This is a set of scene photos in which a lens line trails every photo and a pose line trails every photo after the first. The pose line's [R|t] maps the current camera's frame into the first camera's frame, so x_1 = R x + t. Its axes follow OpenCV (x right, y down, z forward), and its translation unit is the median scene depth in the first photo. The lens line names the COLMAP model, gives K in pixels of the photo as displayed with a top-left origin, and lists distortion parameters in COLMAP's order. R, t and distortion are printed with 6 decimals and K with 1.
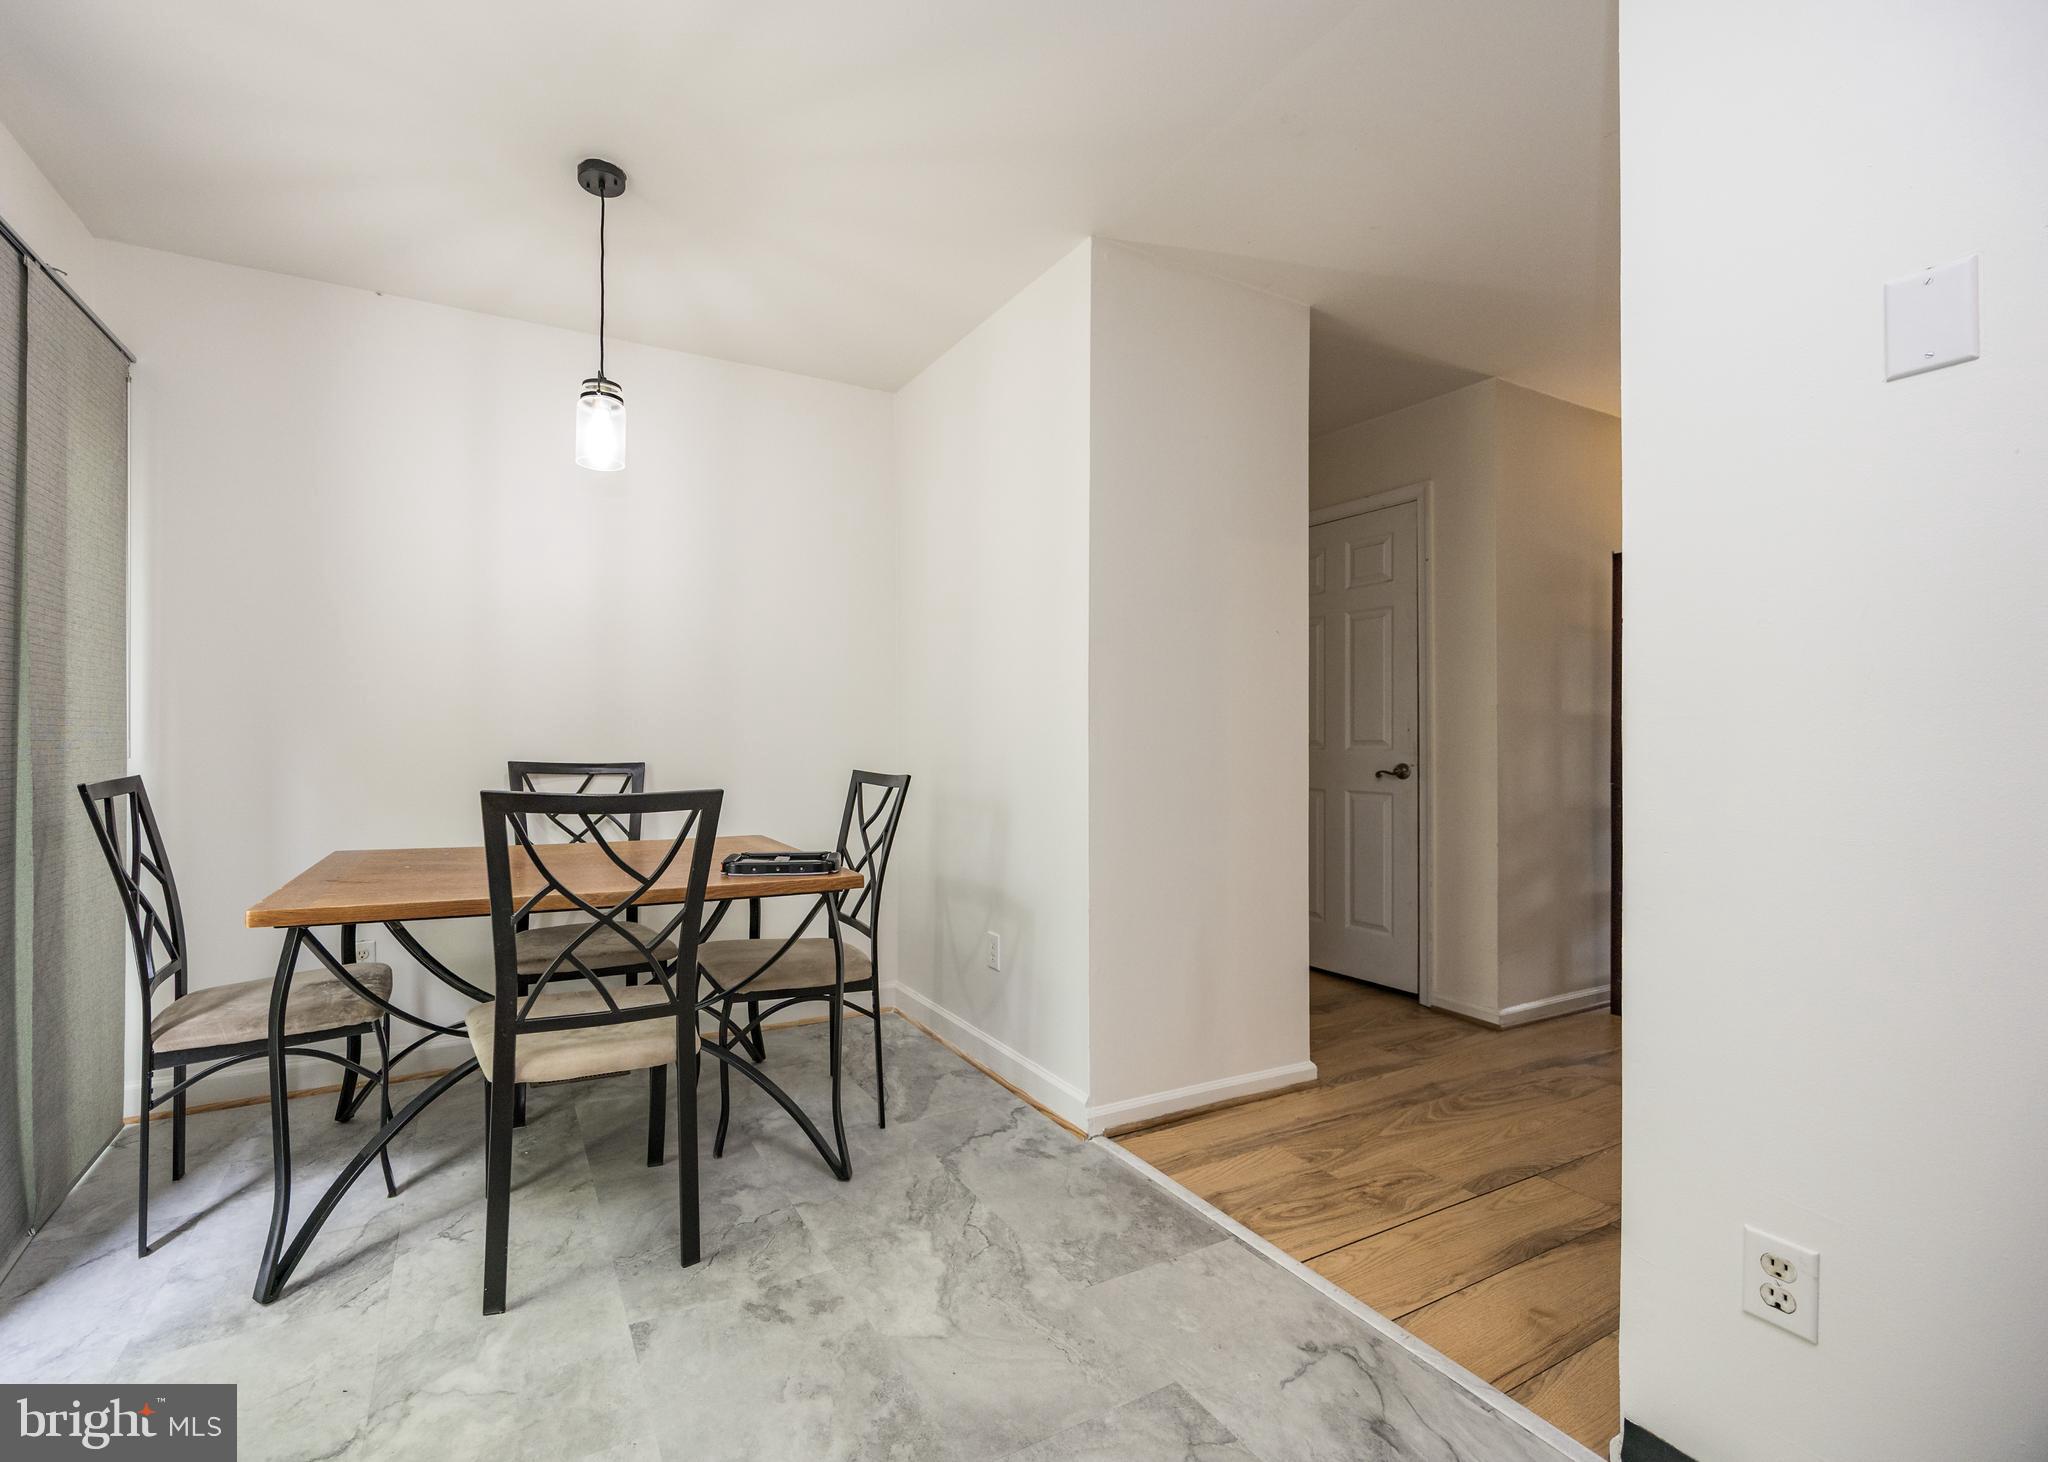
lens RADIAL K [[890.7, 0, 1015.6], [0, 890.7, 733.2], [0, 0, 1]] dist [0.001214, 0.000400]
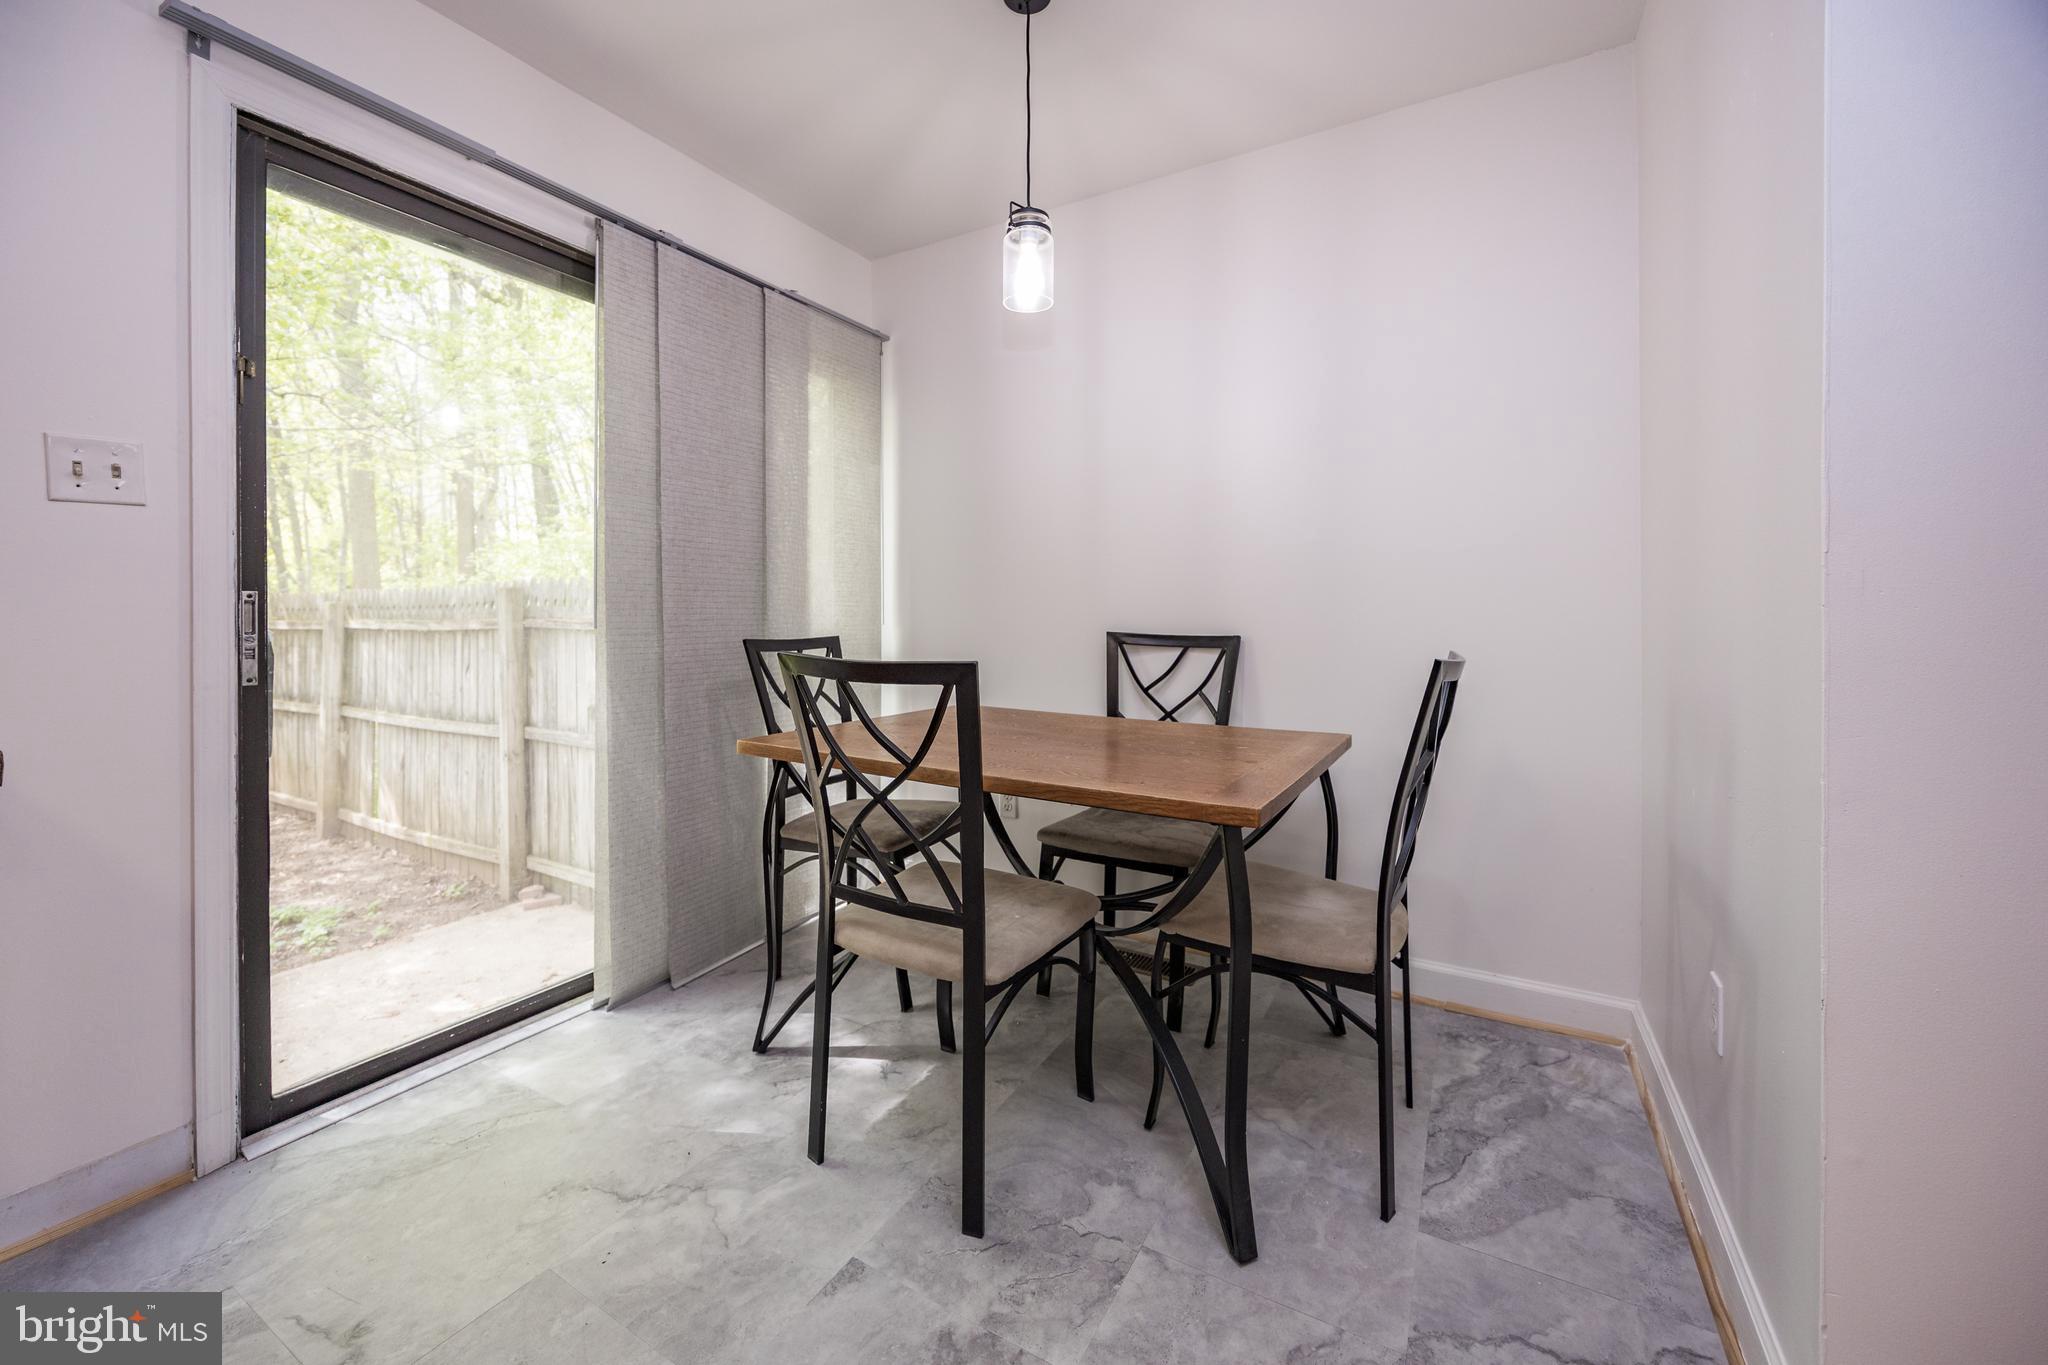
lens RADIAL K [[862.7, 0, 946.8], [0, 862.7, 618.6], [0, 0, 1]] dist [-0.002529, -0.000231]
pose [[0.472202, 0.000490, -0.881490, 0.308108], [0.003187, 0.999992, 0.002263, 0.021790], [0.881485, -0.003878, 0.472197, 0.570317]]
